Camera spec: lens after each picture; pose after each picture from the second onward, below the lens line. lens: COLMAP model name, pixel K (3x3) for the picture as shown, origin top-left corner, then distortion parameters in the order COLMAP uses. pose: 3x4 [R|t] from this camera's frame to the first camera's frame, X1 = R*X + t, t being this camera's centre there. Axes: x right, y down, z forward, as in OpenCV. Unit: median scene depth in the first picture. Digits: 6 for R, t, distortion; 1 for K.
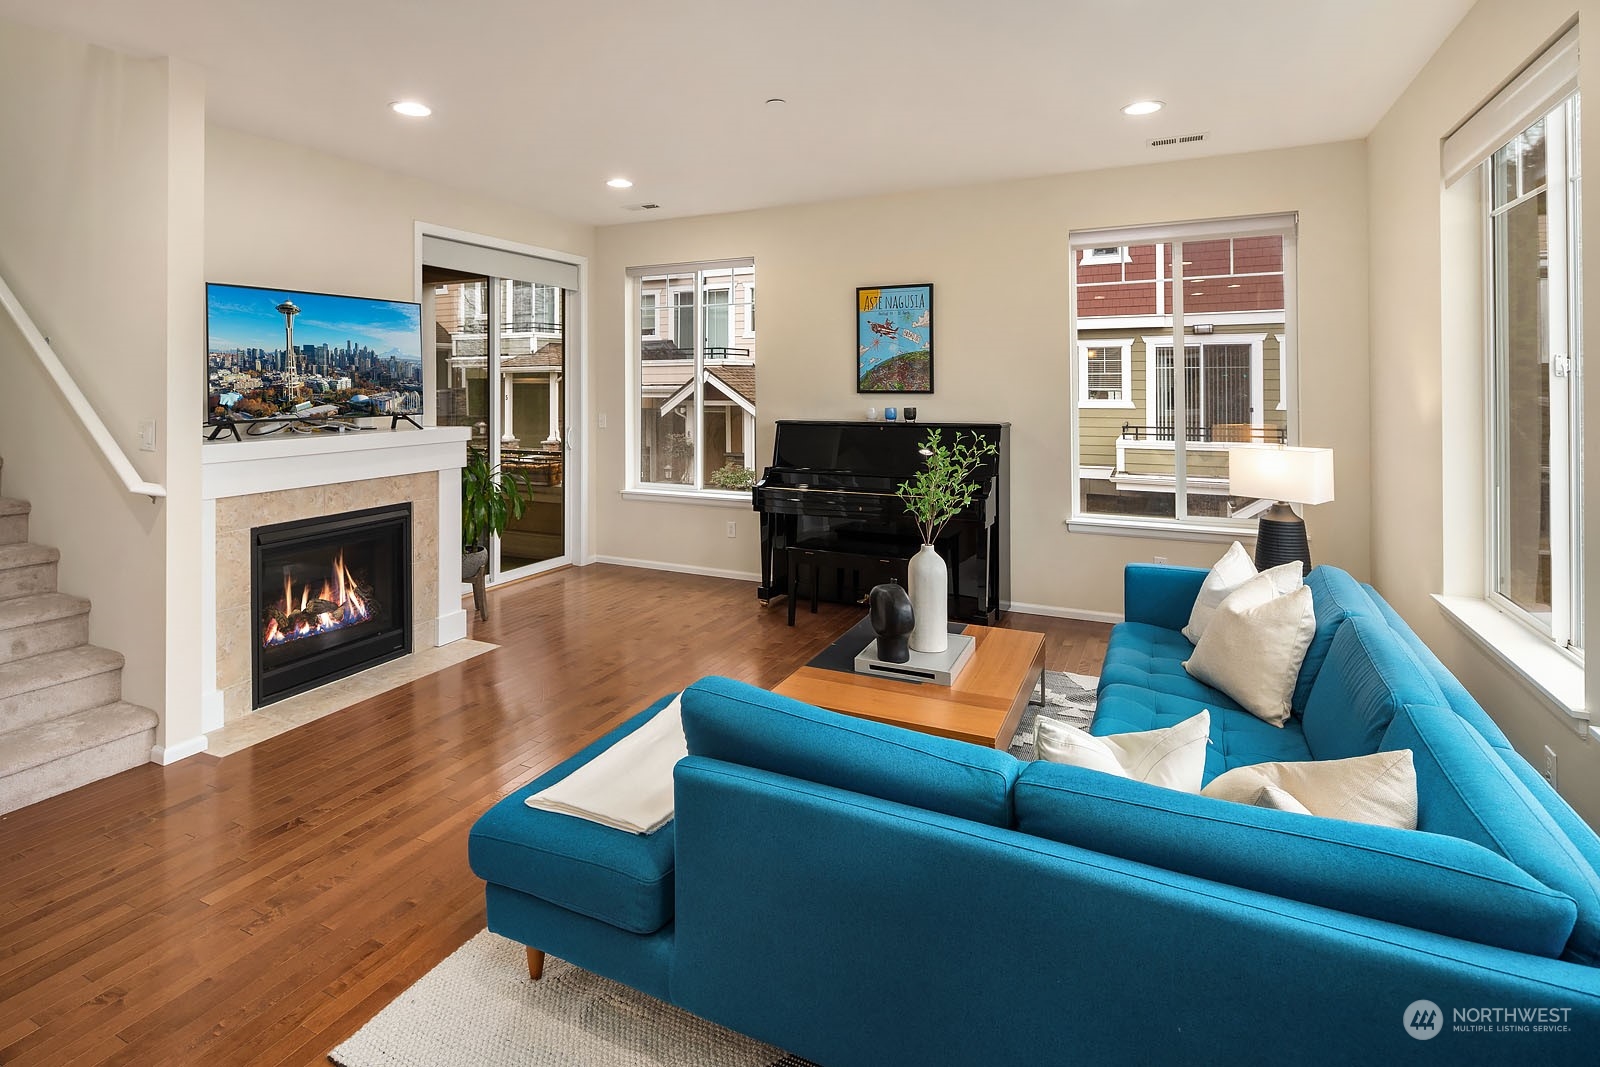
lens RADIAL K [[806.8, 0, 800.0], [0, 806.8, 533.5], [0, 0, 1]] dist [-0.000258, -0.000257]
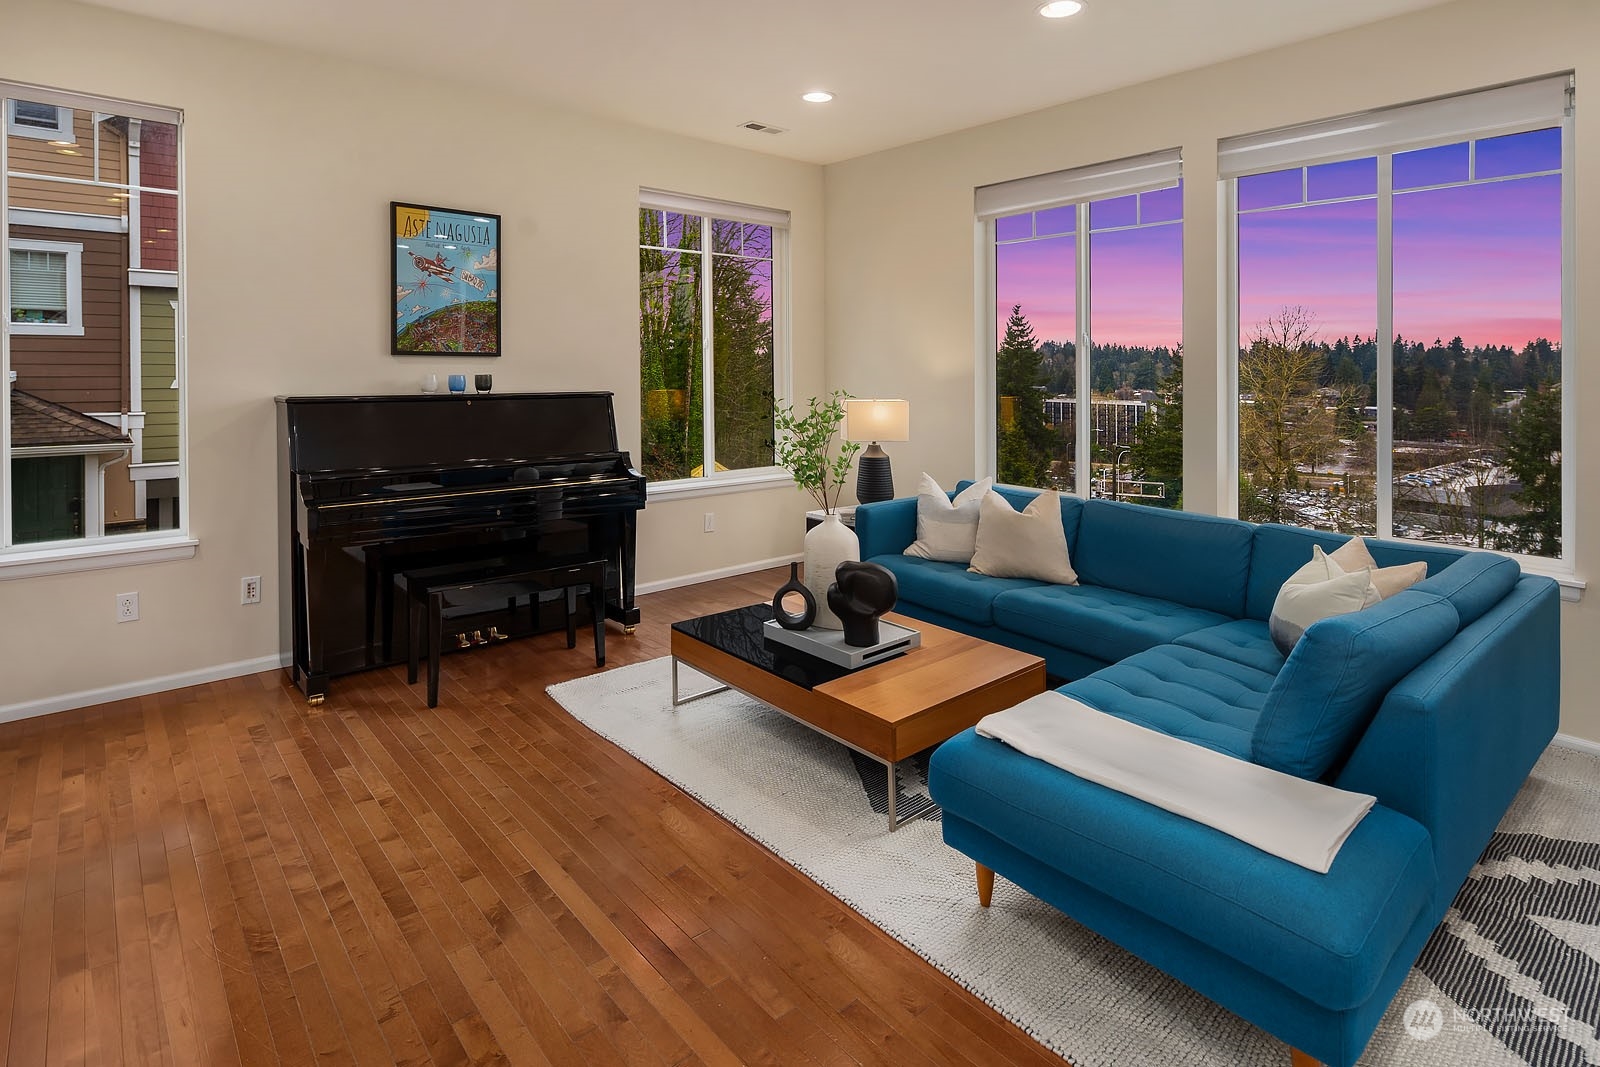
lens RADIAL K [[806.6, 0, 797.9], [0, 806.6, 513.4], [0, 0, 1]] dist [-0.000372, -0.000111]
pose [[0.414249, -0.156260, 0.896650, -0.445849], [0.154820, 0.982893, 0.099763, -0.056489], [-0.896900, 0.097493, 0.431354, 0.413711]]
